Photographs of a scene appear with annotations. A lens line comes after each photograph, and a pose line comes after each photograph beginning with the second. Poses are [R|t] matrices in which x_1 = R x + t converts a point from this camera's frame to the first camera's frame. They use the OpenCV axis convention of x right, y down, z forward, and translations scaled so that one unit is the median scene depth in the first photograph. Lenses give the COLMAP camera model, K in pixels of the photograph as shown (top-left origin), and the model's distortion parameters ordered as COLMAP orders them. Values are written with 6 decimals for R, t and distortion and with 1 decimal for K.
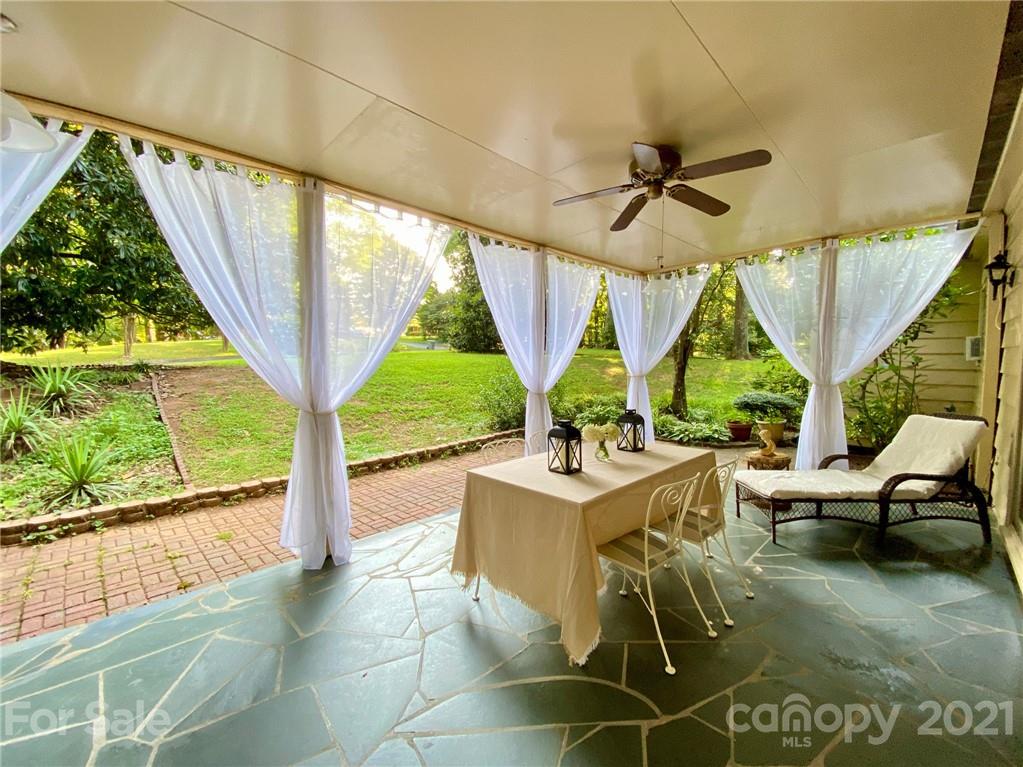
lens RADIAL K [[411.0, 0, 508.9], [0, 411.0, 384.0], [0, 0, 1]] dist [0.025529, -0.023709]
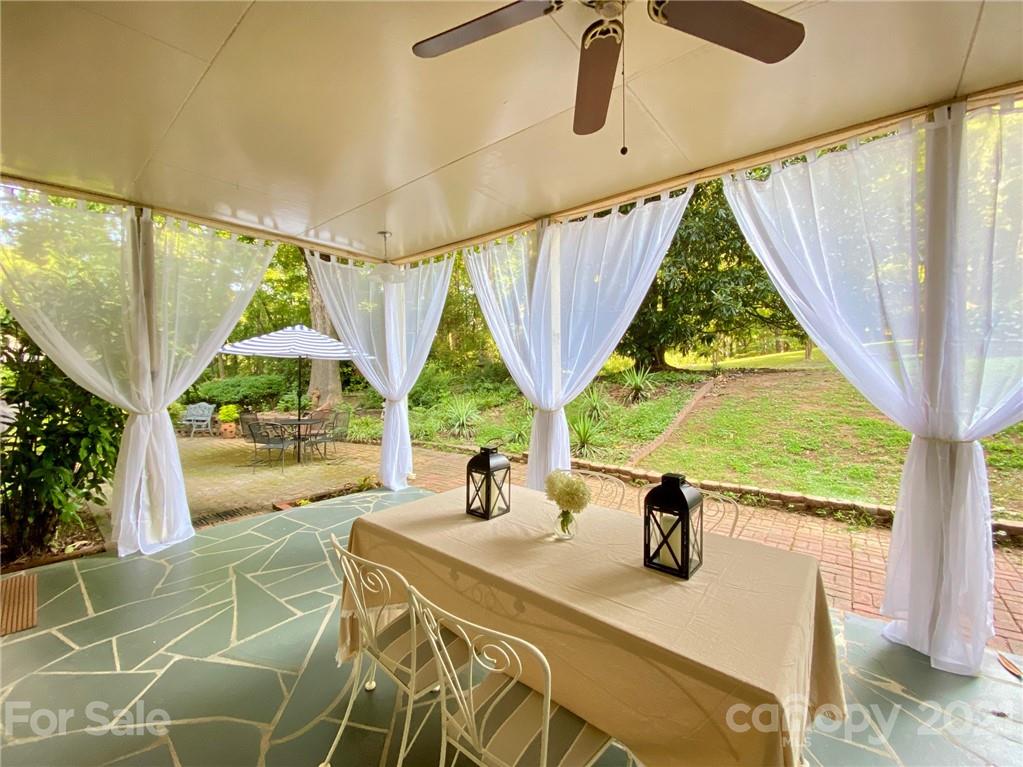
lens RADIAL K [[433.1, 0, 511.5], [0, 433.1, 383.5], [0, 0, 1]] dist [-0.003105, -0.000288]
pose [[0.117703, 0.031617, -0.992545, 0.286666], [-0.031672, 0.999104, 0.028070, -0.020909], [0.992544, 0.028132, 0.118599, 0.285932]]
